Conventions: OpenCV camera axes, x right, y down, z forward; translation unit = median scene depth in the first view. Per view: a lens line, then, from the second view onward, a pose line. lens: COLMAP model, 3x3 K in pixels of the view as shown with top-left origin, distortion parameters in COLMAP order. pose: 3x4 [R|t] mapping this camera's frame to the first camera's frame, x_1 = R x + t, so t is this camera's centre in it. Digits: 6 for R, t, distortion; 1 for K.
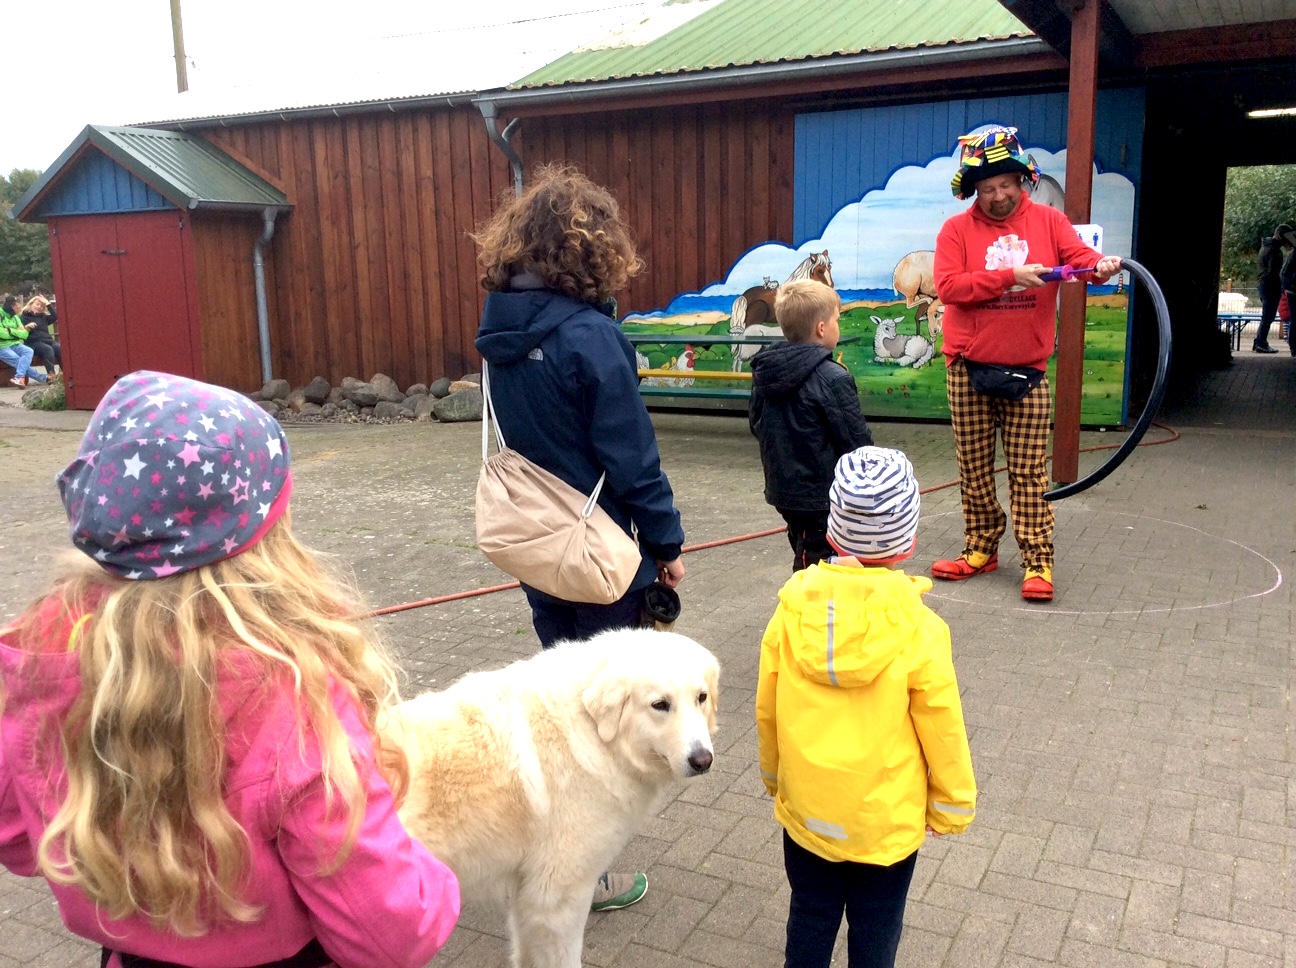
lens RADIAL K [[1186.4, 0, 672.7], [0, 1186.4, 489.0], [0, 0, 1]] dist [0.077203, 0.000000]
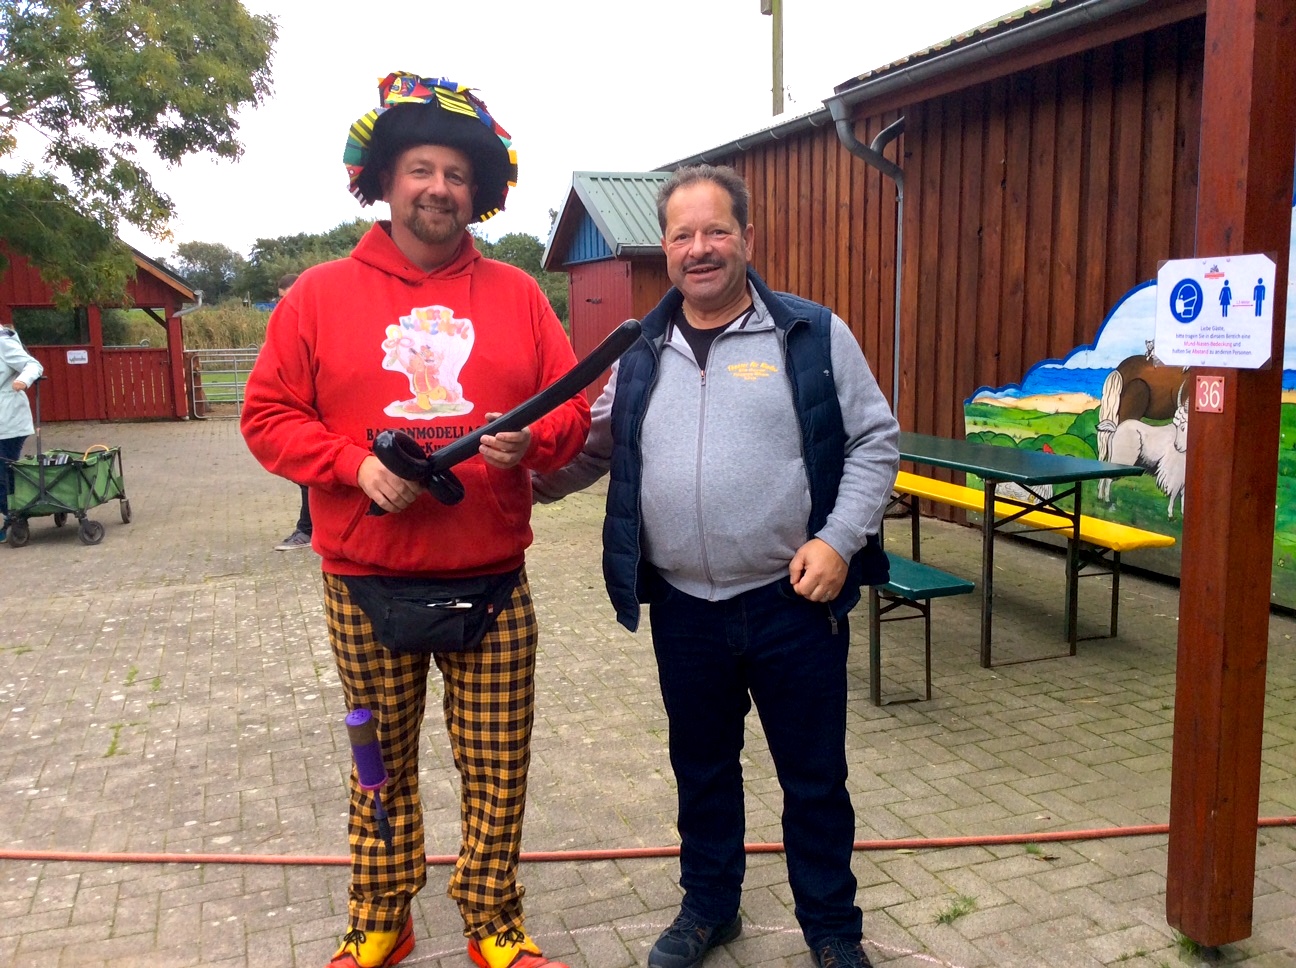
lens RADIAL K [[1186.4, 0, 656.1], [0, 1186.4, 487.3], [0, 0, 1]] dist [0.077203, 0.000000]
pose [[0.738600, 0.102012, -0.666381, 0.291170], [-0.119743, 0.992619, 0.019232, -0.087087], [0.663424, 0.065590, 0.745363, 0.396077]]
